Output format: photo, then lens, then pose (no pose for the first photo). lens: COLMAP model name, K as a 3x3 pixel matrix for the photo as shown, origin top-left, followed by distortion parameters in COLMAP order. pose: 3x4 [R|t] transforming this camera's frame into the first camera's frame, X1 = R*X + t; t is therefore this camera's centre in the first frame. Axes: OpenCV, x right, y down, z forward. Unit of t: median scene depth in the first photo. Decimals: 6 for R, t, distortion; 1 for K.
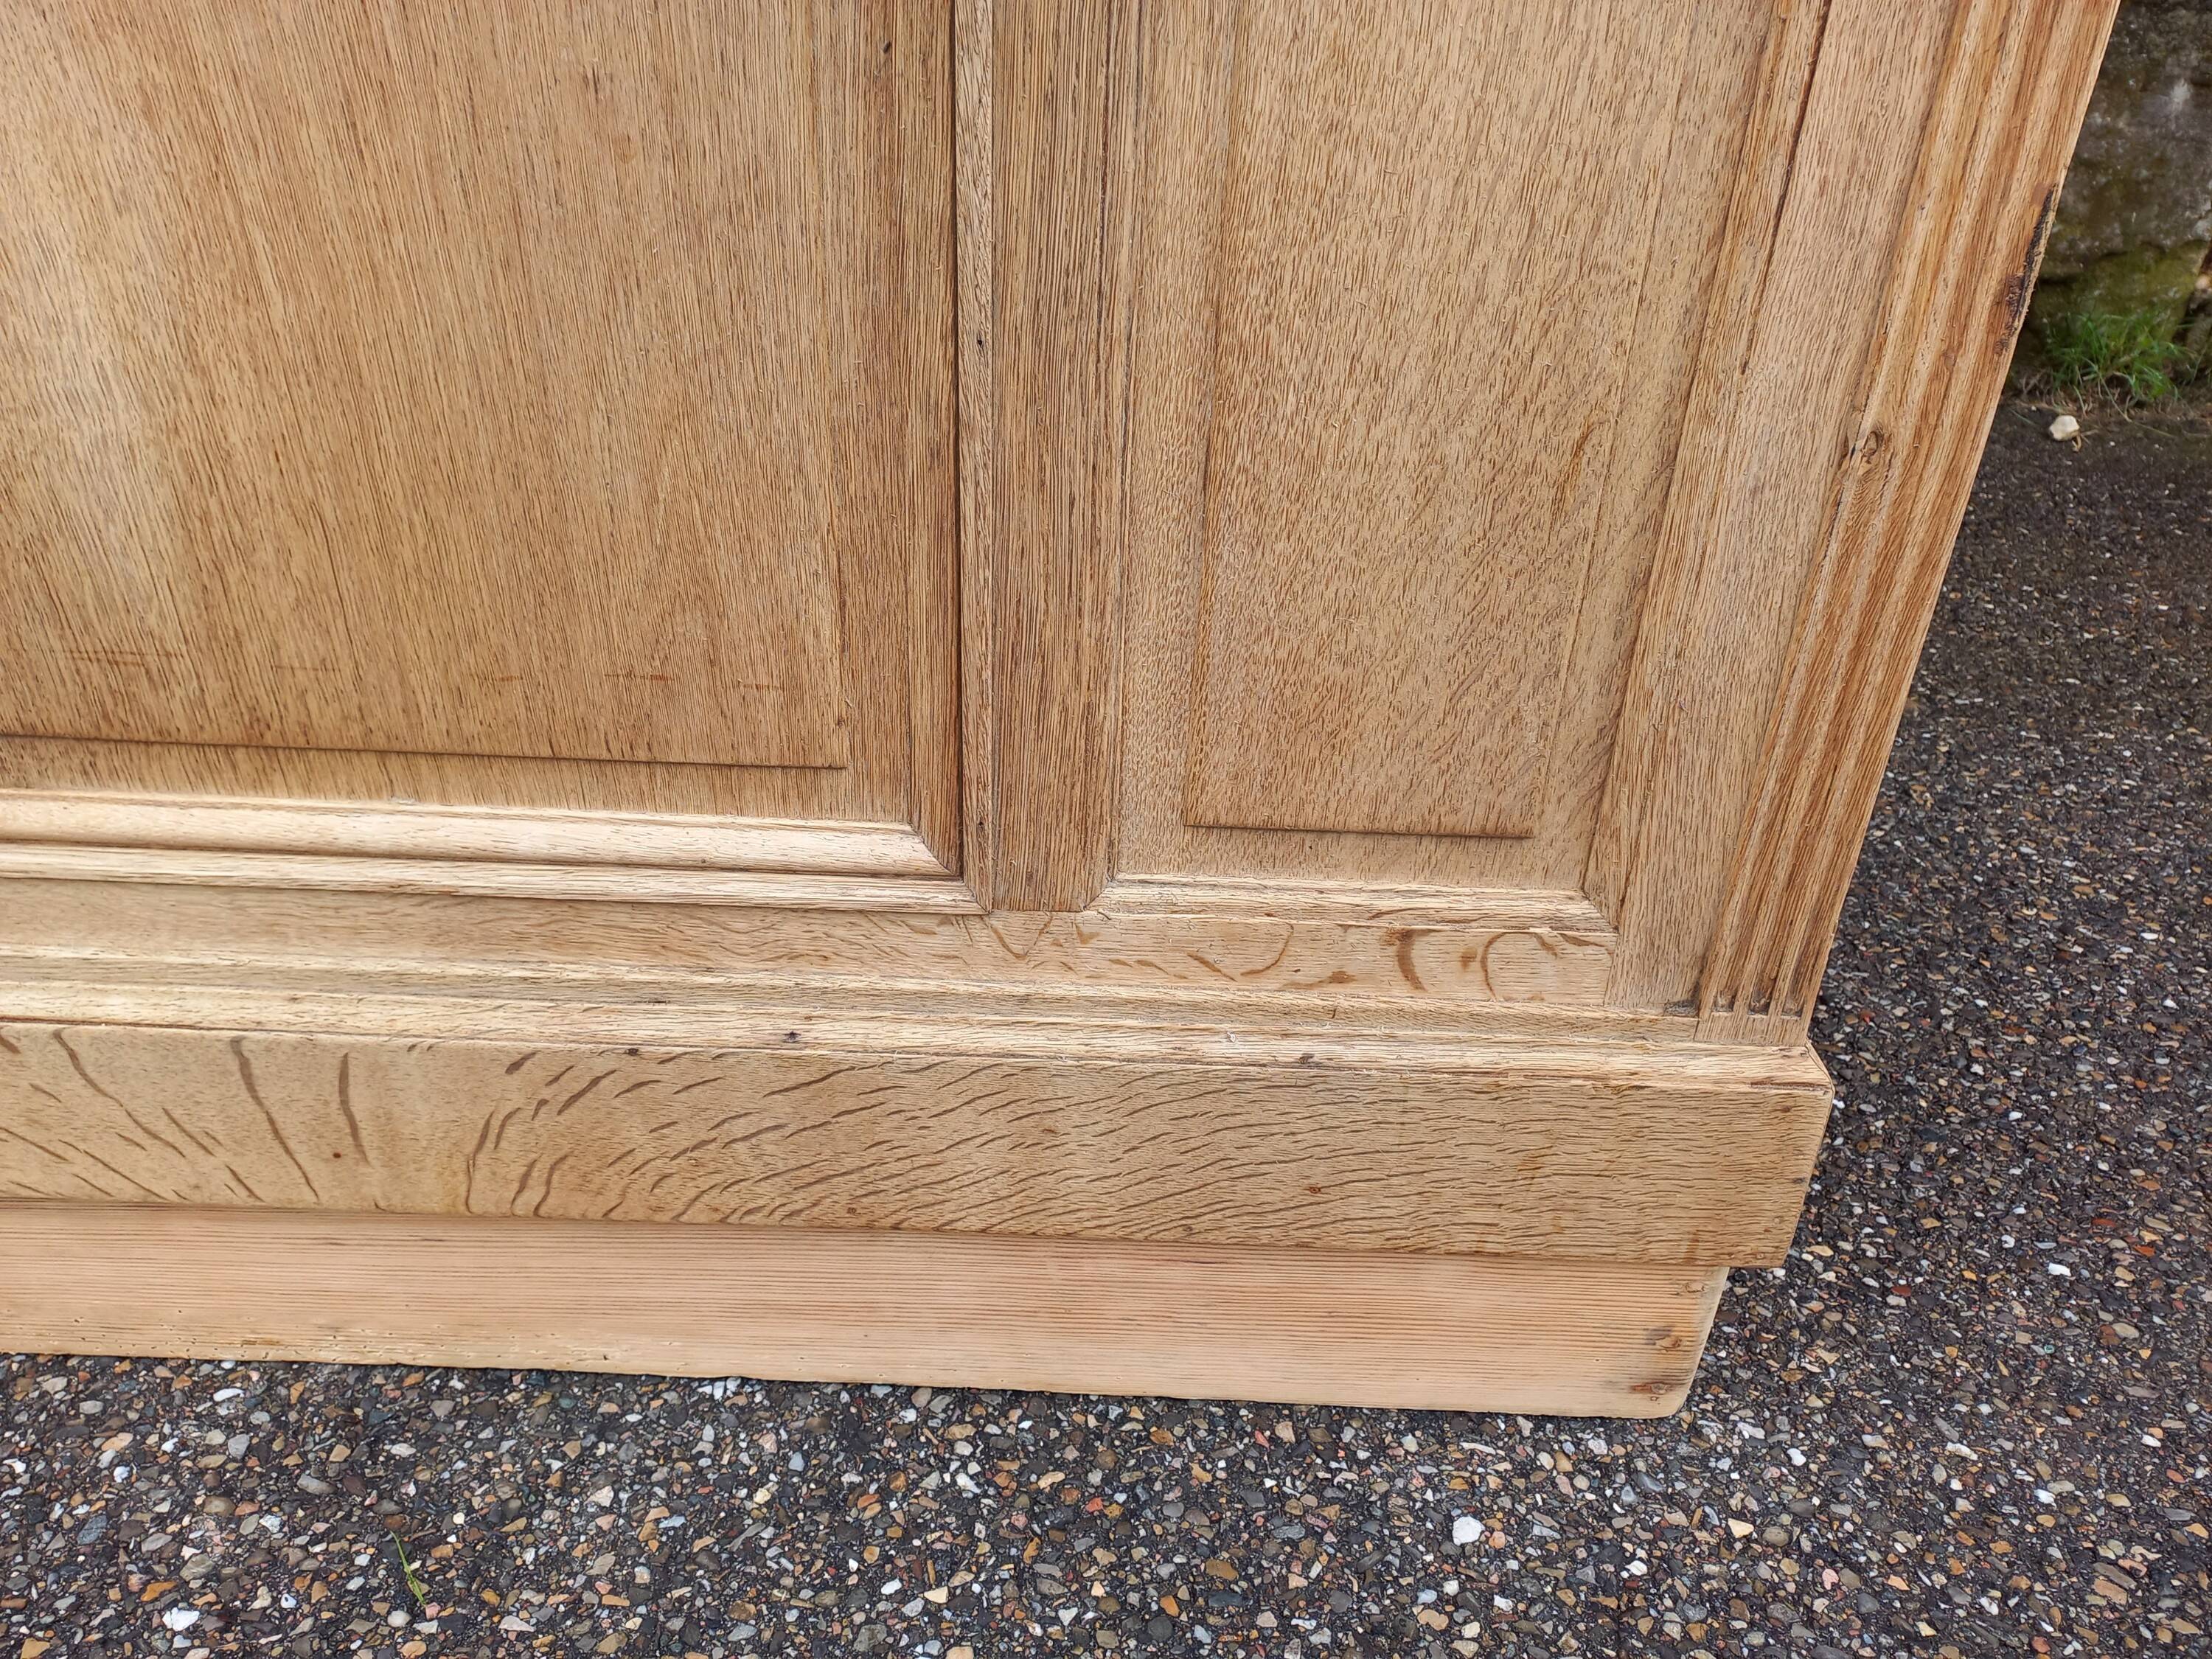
lens RADIAL K [[1625.8, 0, 1078.2], [0, 1625.8, 822.5], [0, 0, 1]] dist [0.045520, -0.026626]
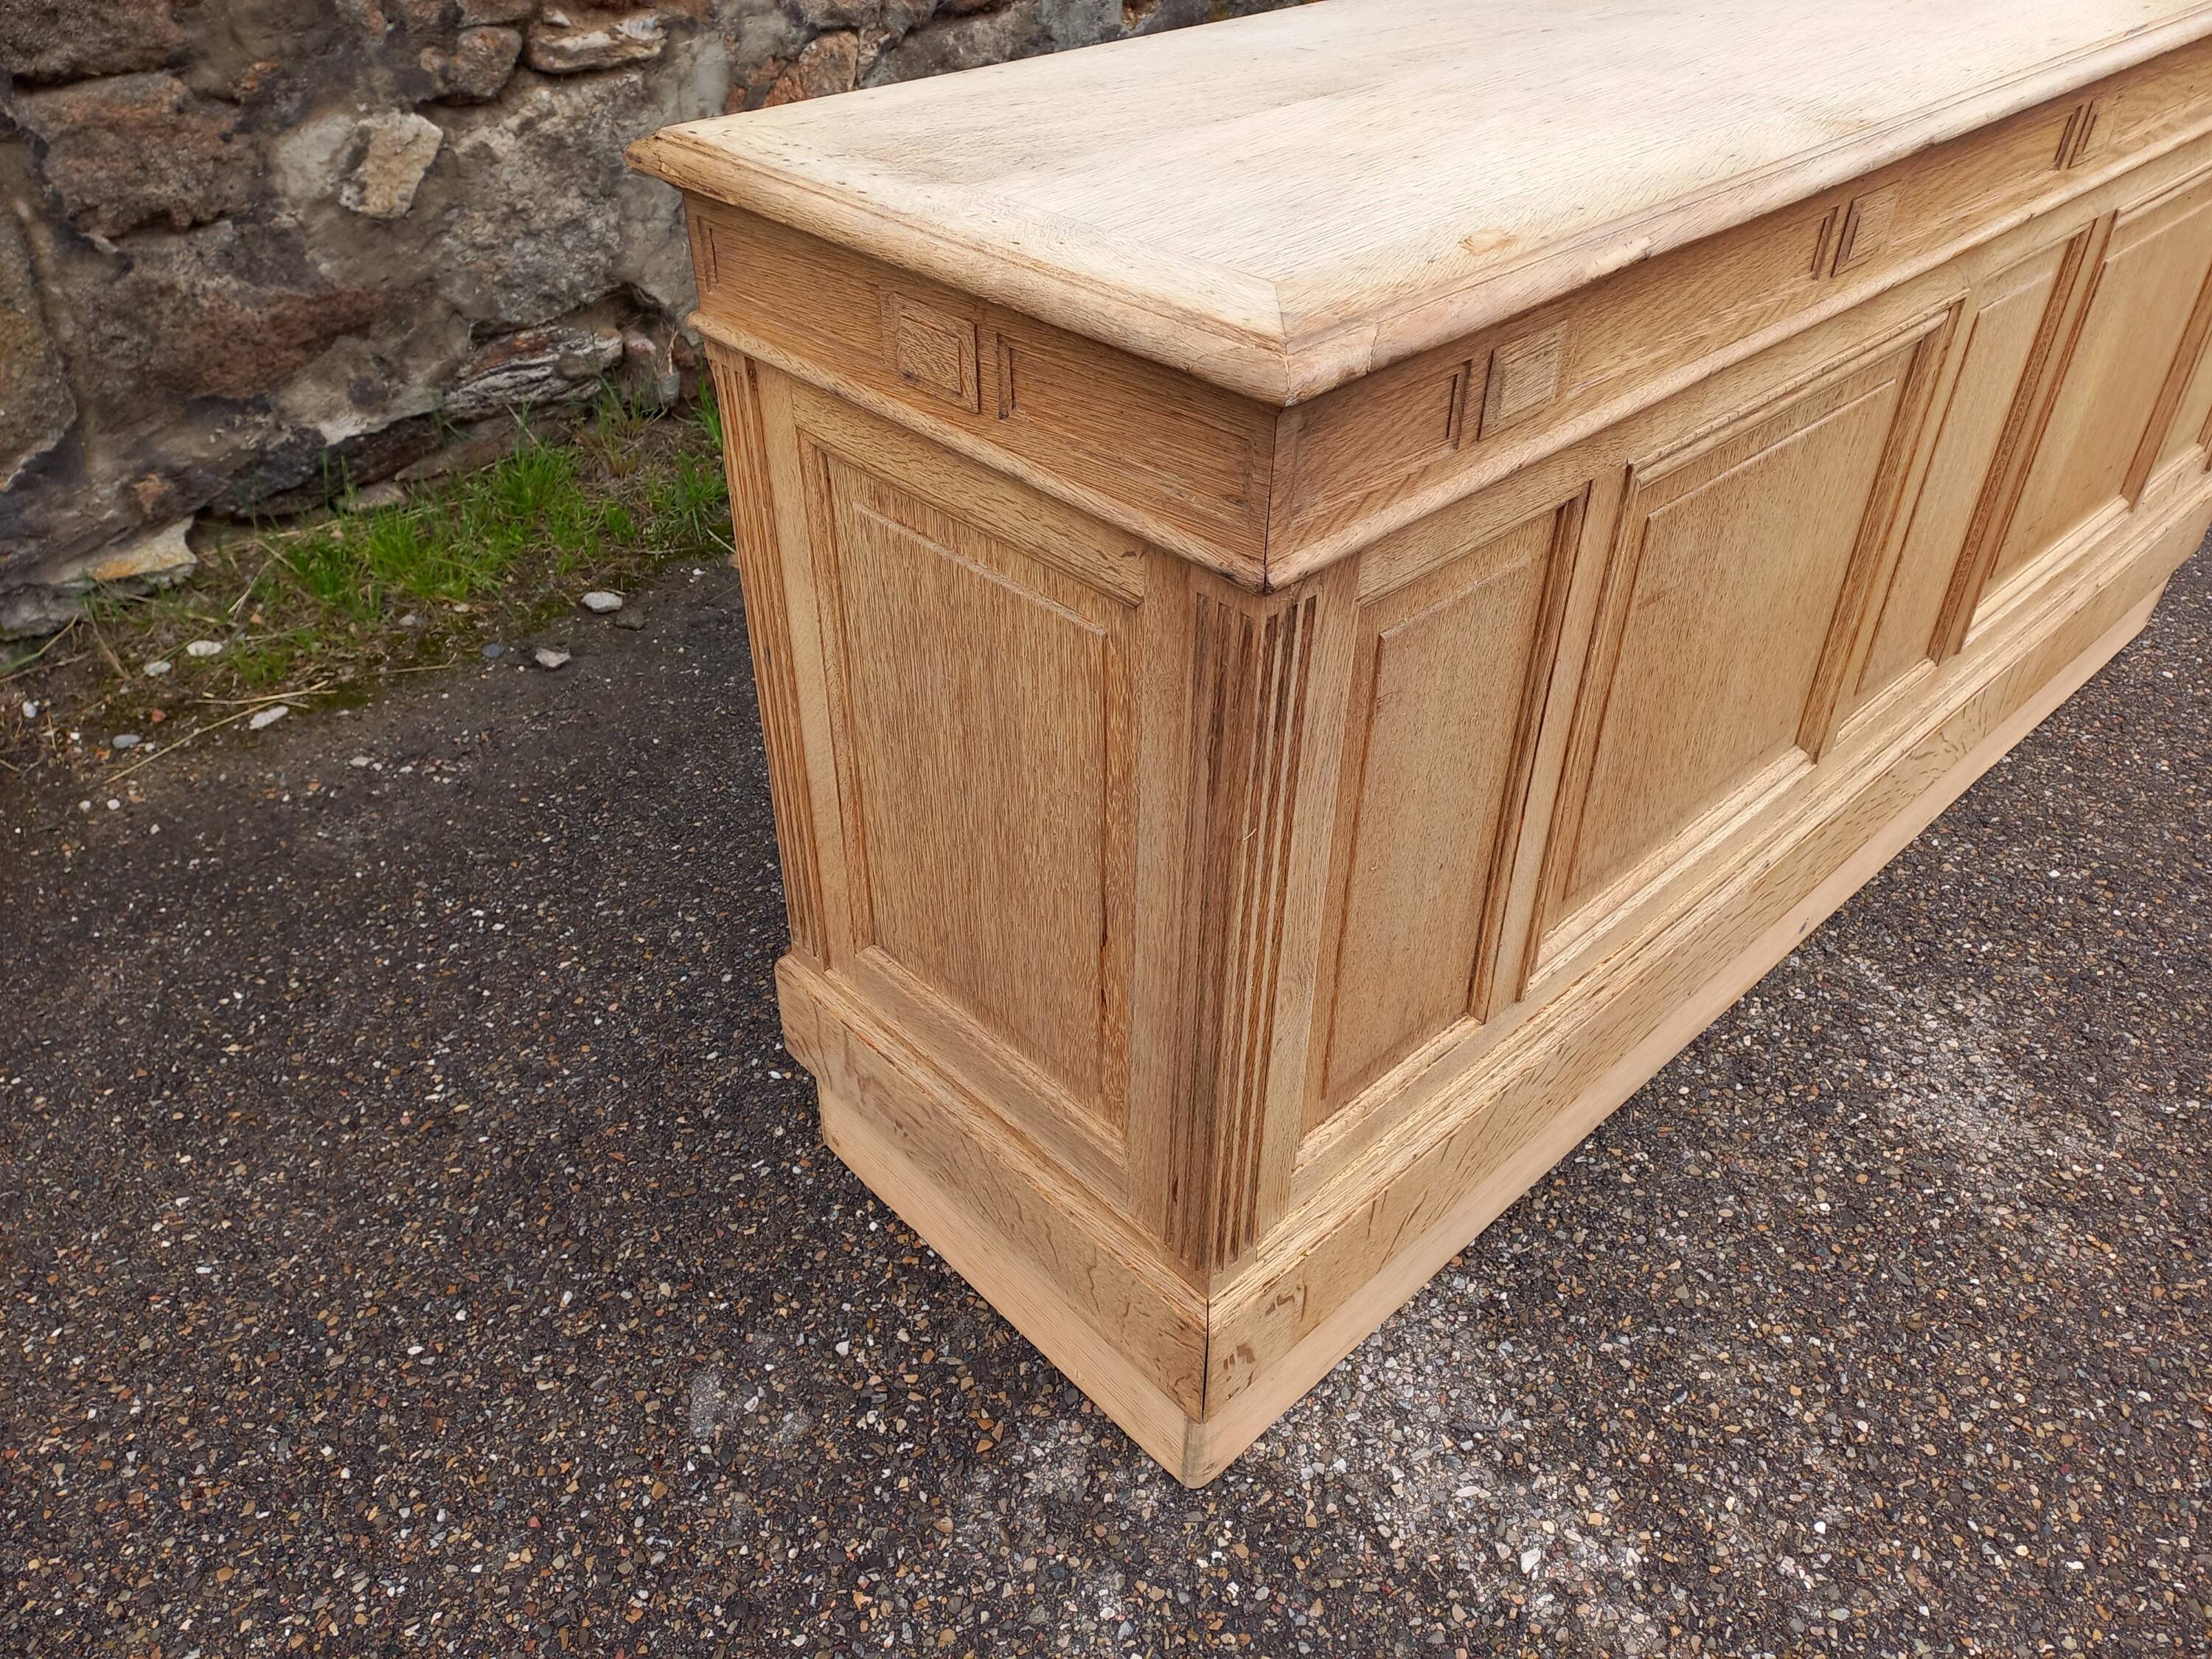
lens RADIAL K [[1625.8, 0, 1082.6], [0, 1625.8, 822.9], [0, 0, 1]] dist [0.045520, -0.026626]
pose [[0.700598, -0.438211, 0.563146, -2.804435], [0.365369, 0.898209, 0.244390, -0.730957], [-0.612917, 0.034537, 0.789392, -0.116348]]
